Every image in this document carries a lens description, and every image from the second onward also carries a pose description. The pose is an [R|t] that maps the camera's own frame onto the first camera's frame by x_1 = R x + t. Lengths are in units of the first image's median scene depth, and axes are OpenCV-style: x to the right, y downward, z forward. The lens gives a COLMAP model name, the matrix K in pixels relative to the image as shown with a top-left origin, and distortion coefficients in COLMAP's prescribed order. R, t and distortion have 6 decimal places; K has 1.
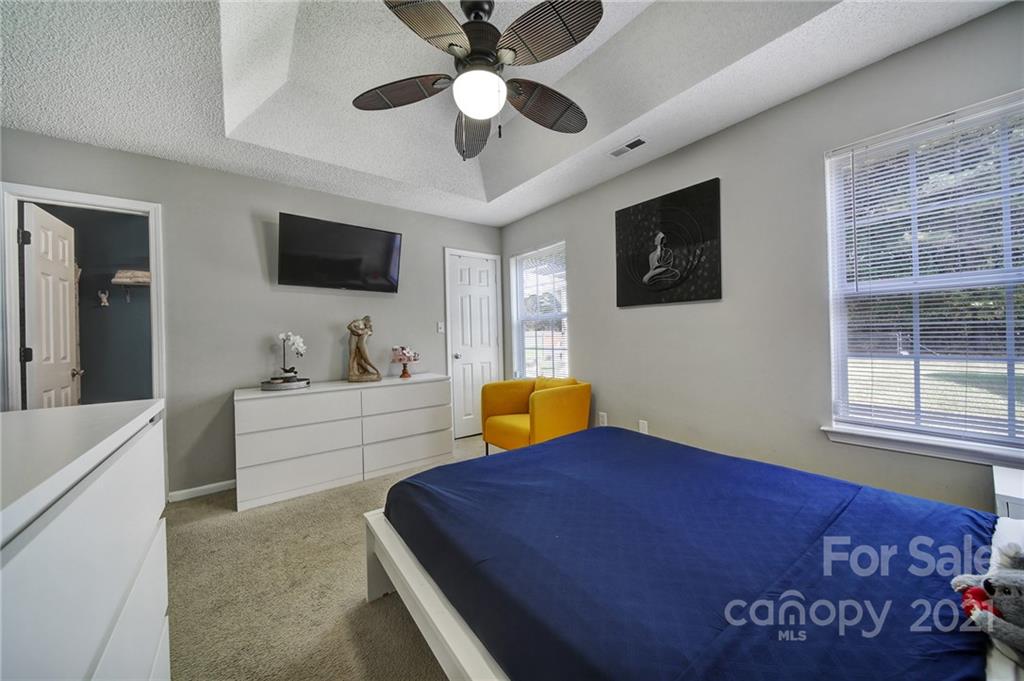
lens RADIAL K [[360.4, 0, 514.4], [0, 360.4, 338.0], [0, 0, 1]] dist [-0.003529, 0.000068]
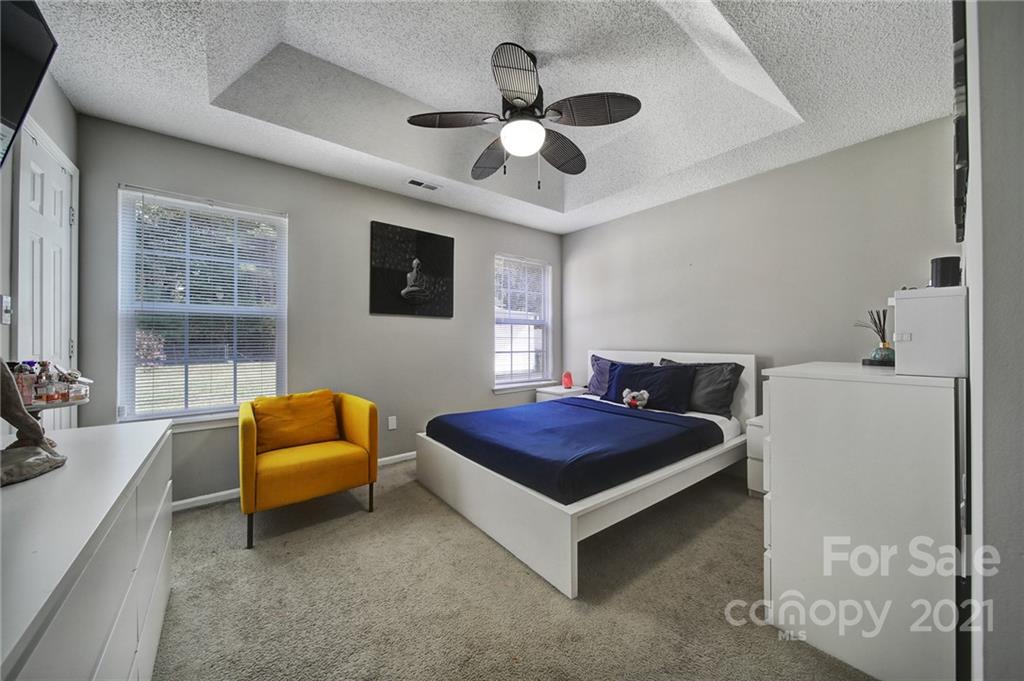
lens RADIAL K [[360.4, 0, 511.1], [0, 360.4, 337.4], [0, 0, 1]] dist [-0.003529, 0.000068]
pose [[-0.015149, 0.022272, 0.999637, -0.838403], [0.007497, 0.999726, -0.022160, 0.010252], [-0.999857, 0.007158, -0.015312, 0.689155]]
